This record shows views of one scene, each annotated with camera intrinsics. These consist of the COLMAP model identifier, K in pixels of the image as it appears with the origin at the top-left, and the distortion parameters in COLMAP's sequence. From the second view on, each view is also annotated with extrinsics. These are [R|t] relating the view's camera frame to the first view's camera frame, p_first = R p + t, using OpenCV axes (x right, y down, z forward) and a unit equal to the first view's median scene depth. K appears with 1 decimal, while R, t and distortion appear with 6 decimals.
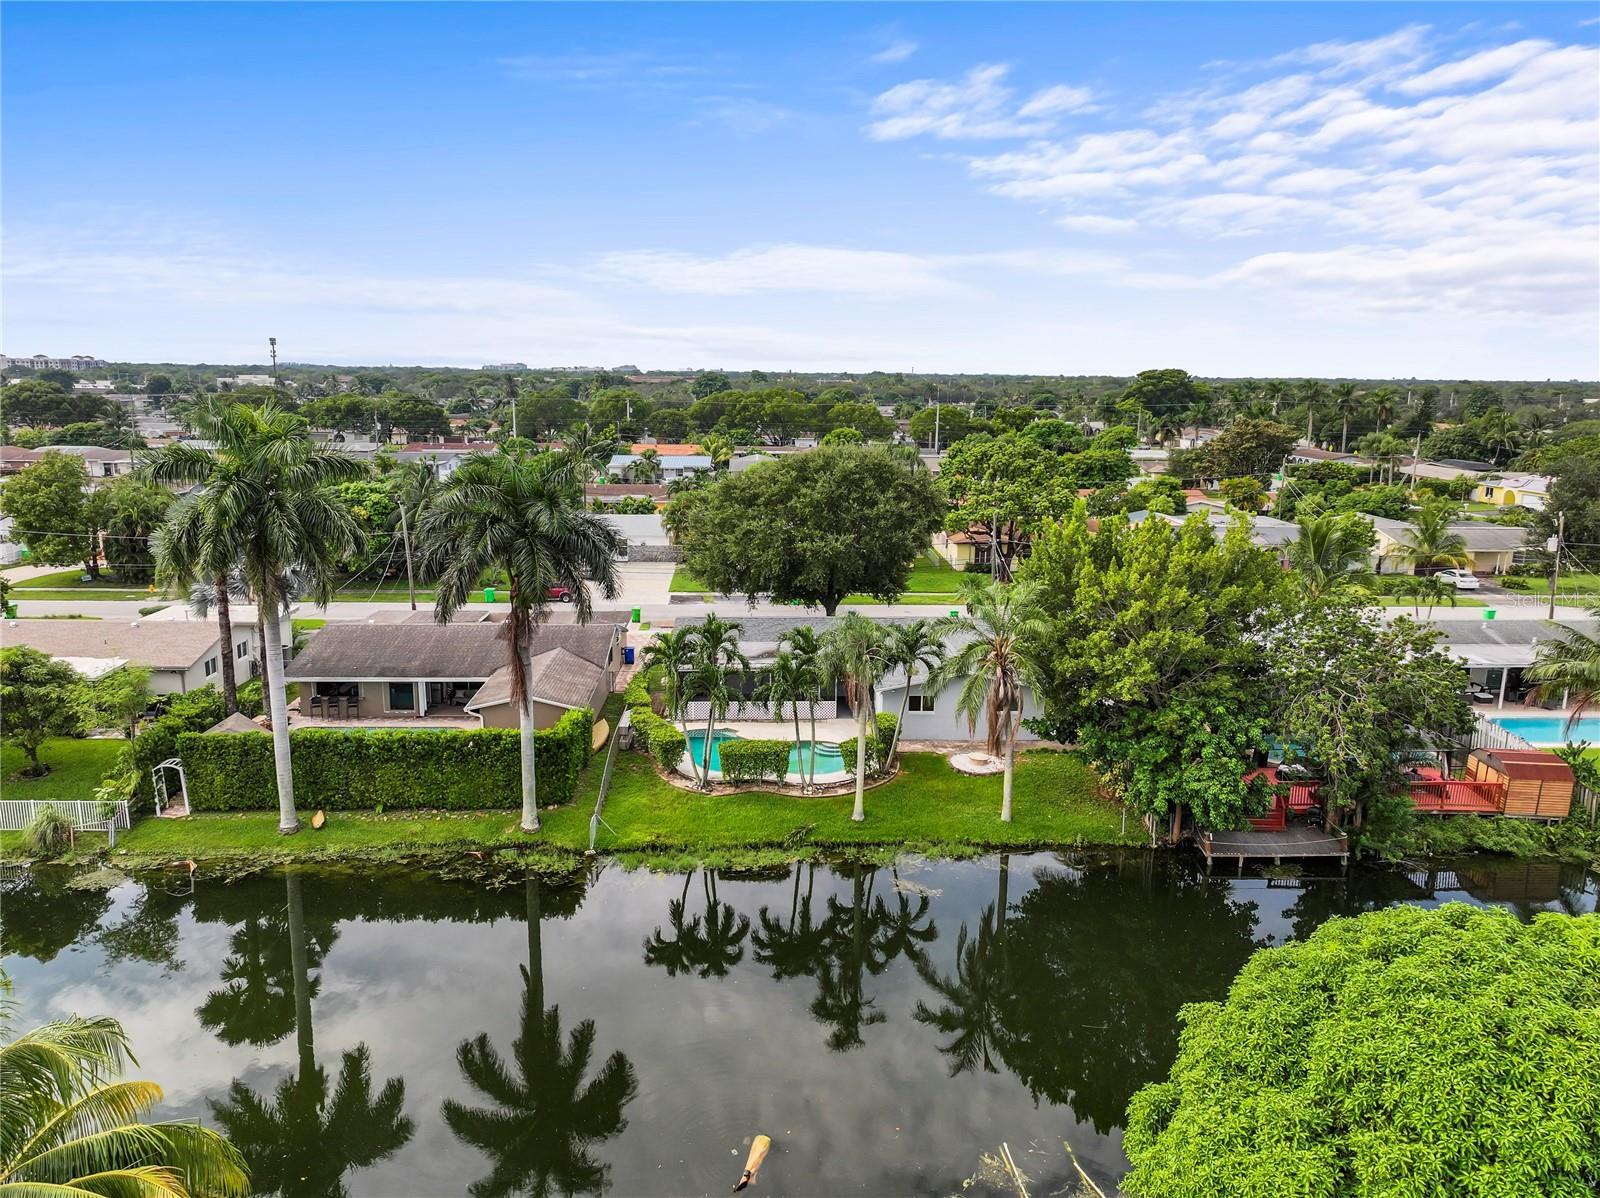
lens RADIAL K [[1125.3, 0, 800.9], [0, 1125.3, 596.3], [0, 0, 1]] dist [-0.001256, 0.004526]
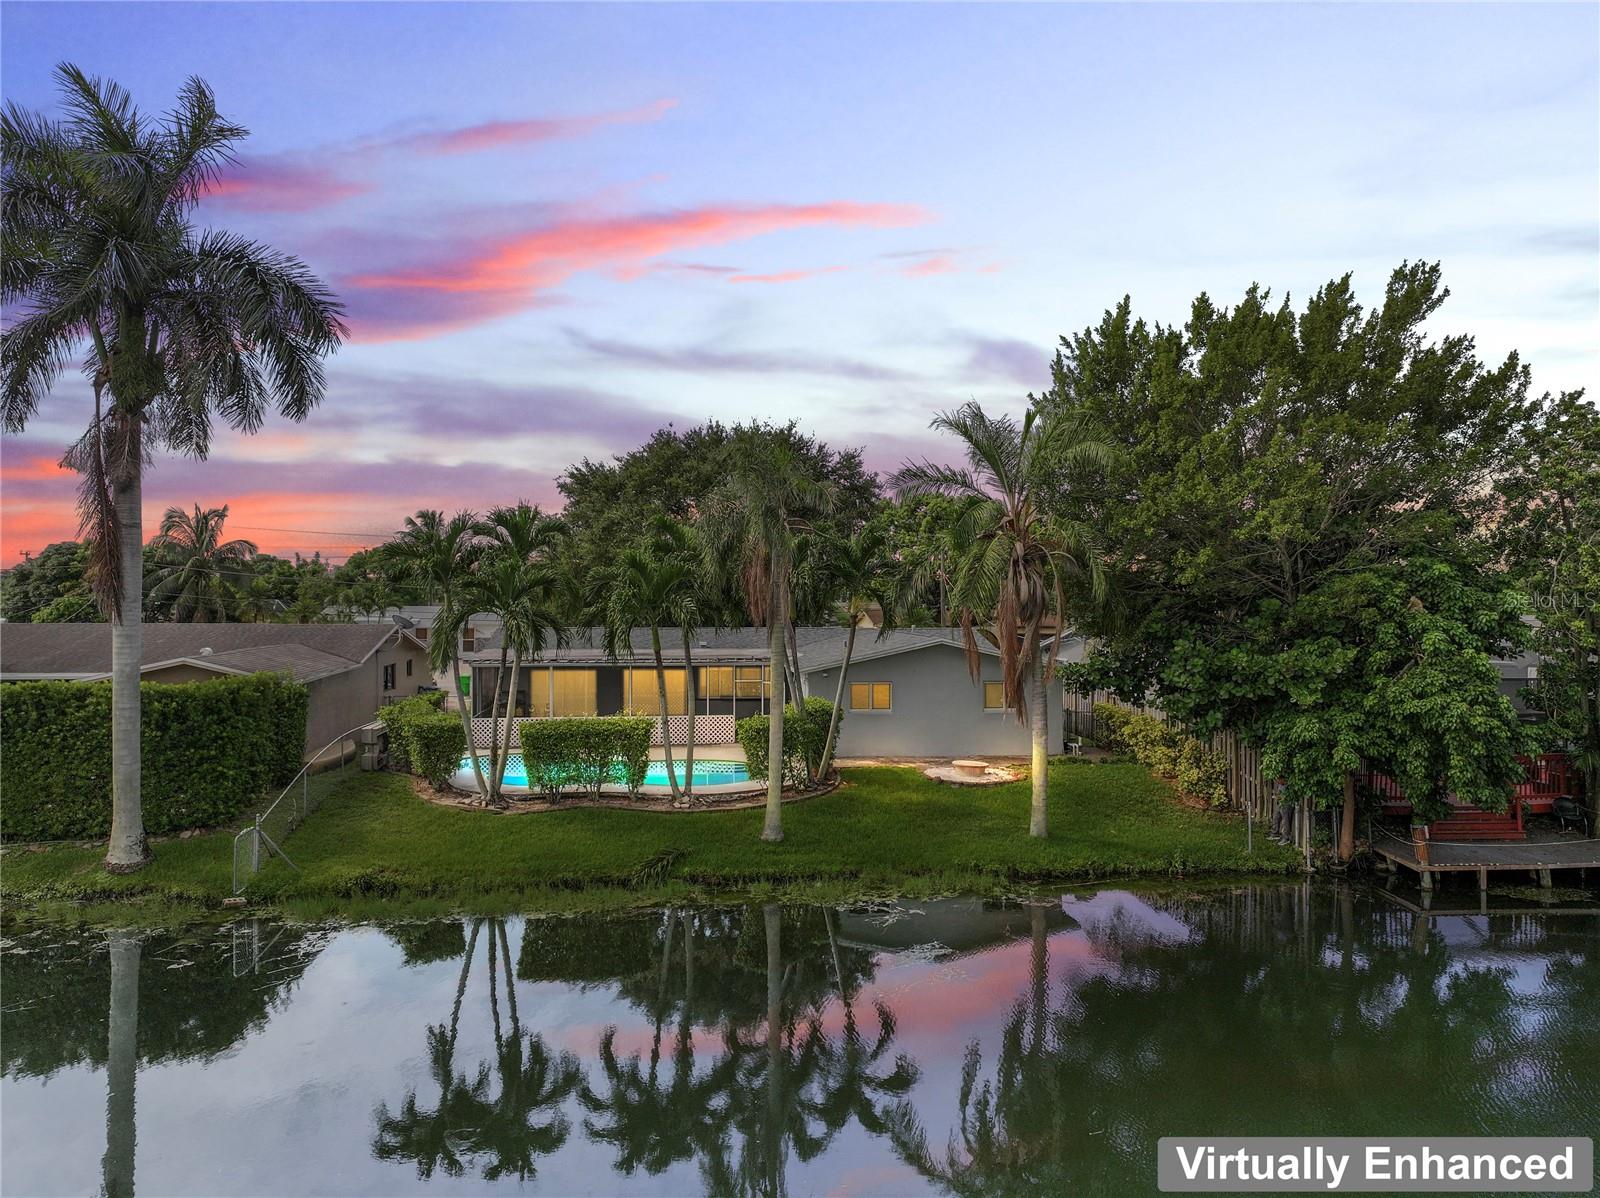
lens RADIAL K [[1125.3, 0, 803.4], [0, 1125.3, 603.0], [0, 0, 1]] dist [-0.001256, 0.004526]
pose [[0.996276, -0.006890, 0.085945, 0.018751], [0.023166, 0.981540, -0.189850, 0.179469], [-0.083051, 0.191134, 0.978044, 0.424173]]
